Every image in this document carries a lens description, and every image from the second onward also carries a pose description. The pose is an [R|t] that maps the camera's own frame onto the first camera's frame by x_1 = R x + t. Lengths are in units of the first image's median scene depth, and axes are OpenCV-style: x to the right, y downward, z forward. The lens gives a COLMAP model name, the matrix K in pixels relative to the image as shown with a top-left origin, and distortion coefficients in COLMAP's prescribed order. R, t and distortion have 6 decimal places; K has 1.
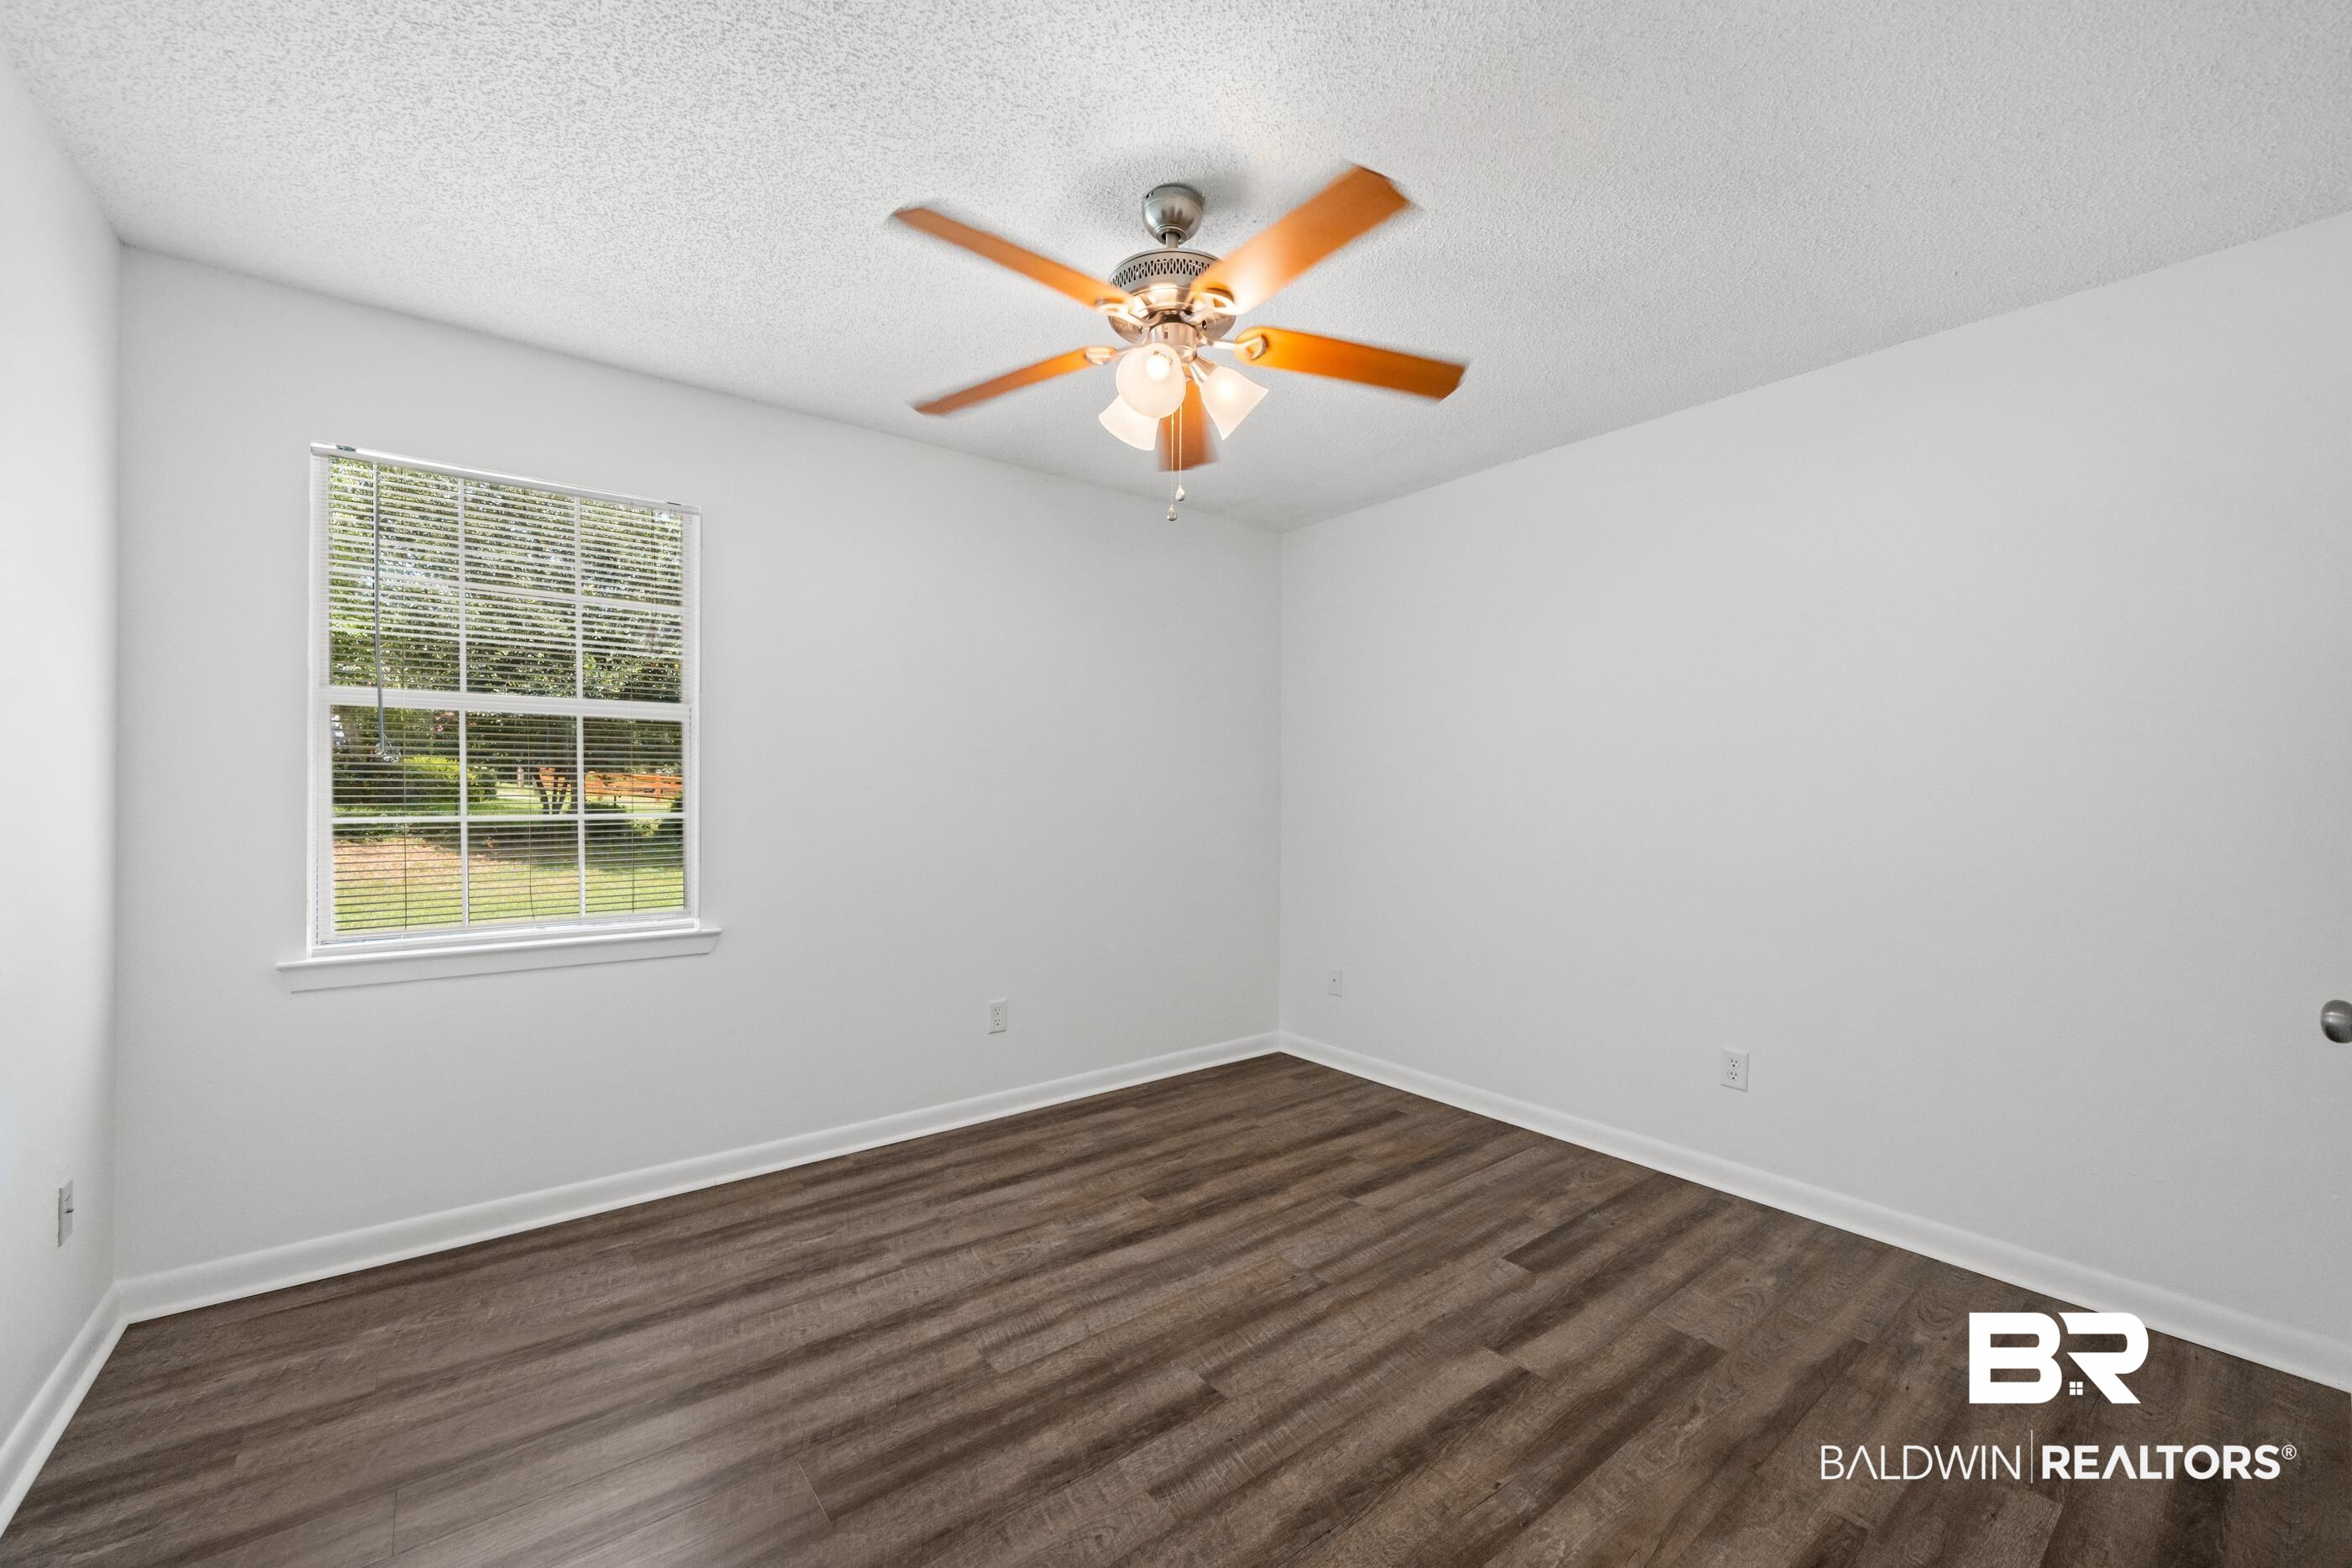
lens RADIAL K [[927.5, 0, 1176.0], [0, 927.5, 784.0], [0, 0, 1]] dist [-0.000720, -0.000098]
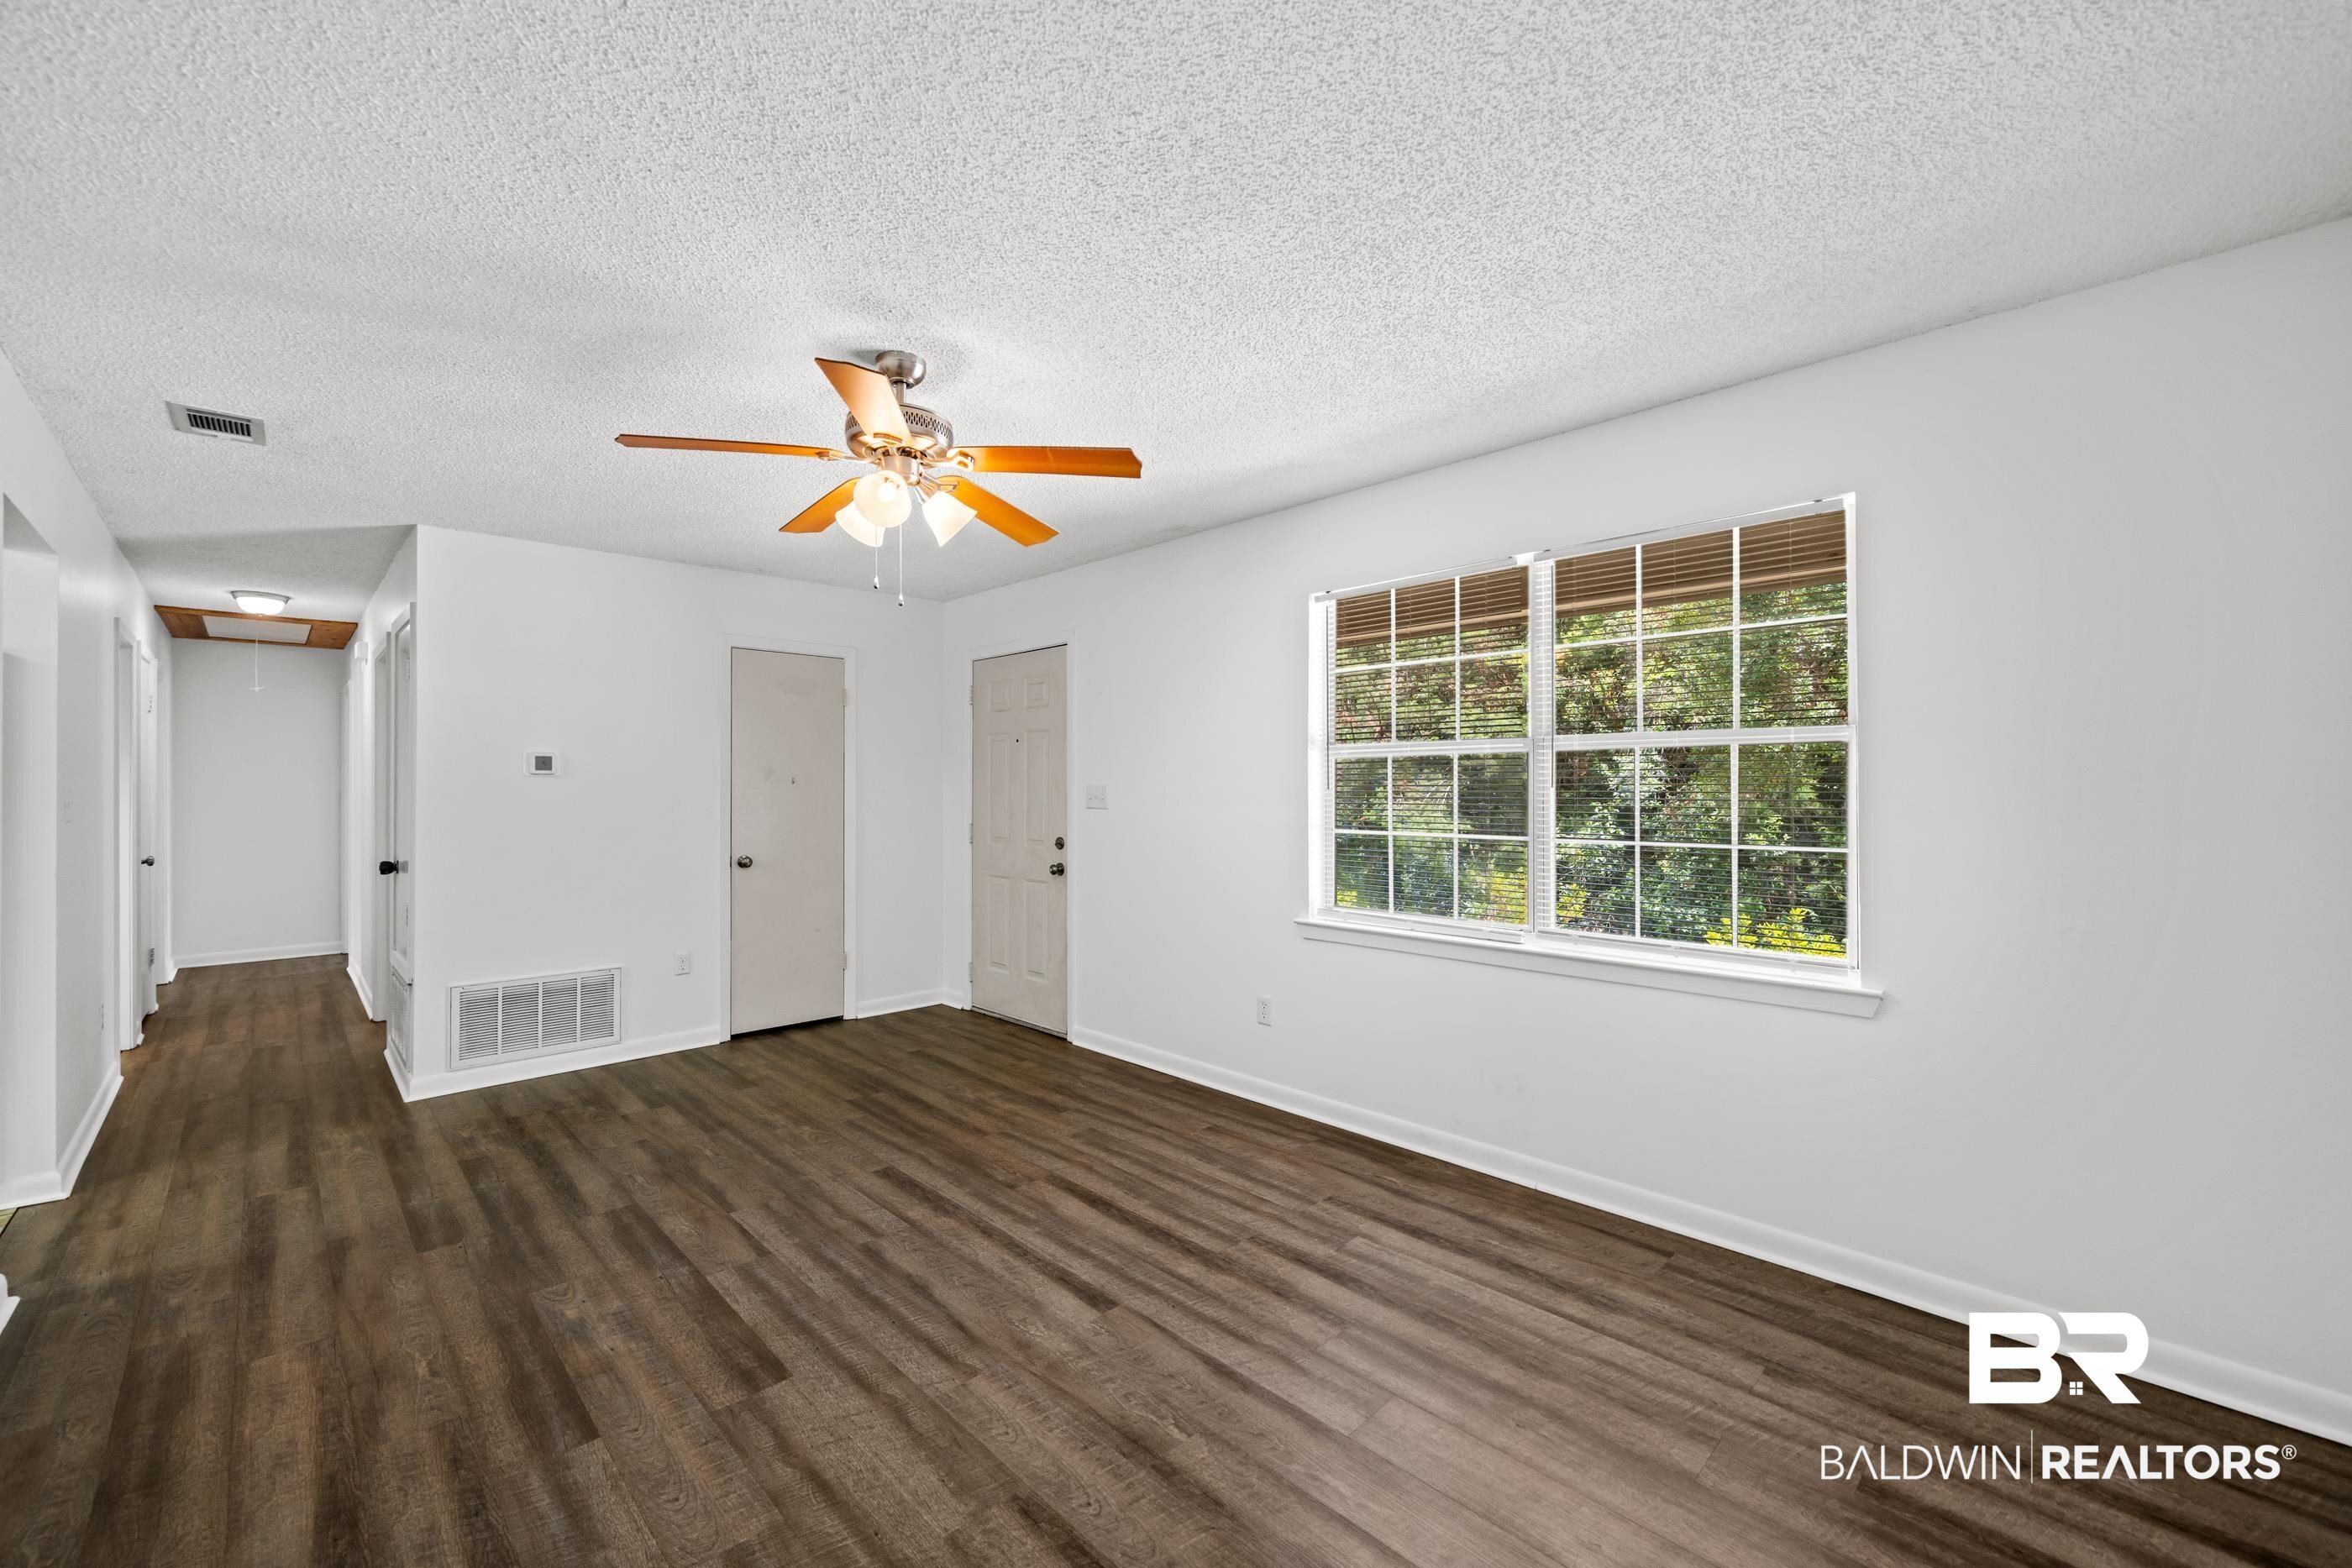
lens RADIAL K [[960.4, 0, 1171.6], [0, 960.4, 803.1], [0, 0, 1]] dist [-0.000259, -0.000033]
pose [[0.095220, -0.002232, -0.995454, 0.658576], [-0.008198, 0.999962, -0.003026, -0.004844], [0.995423, 0.008449, 0.095198, 0.587531]]
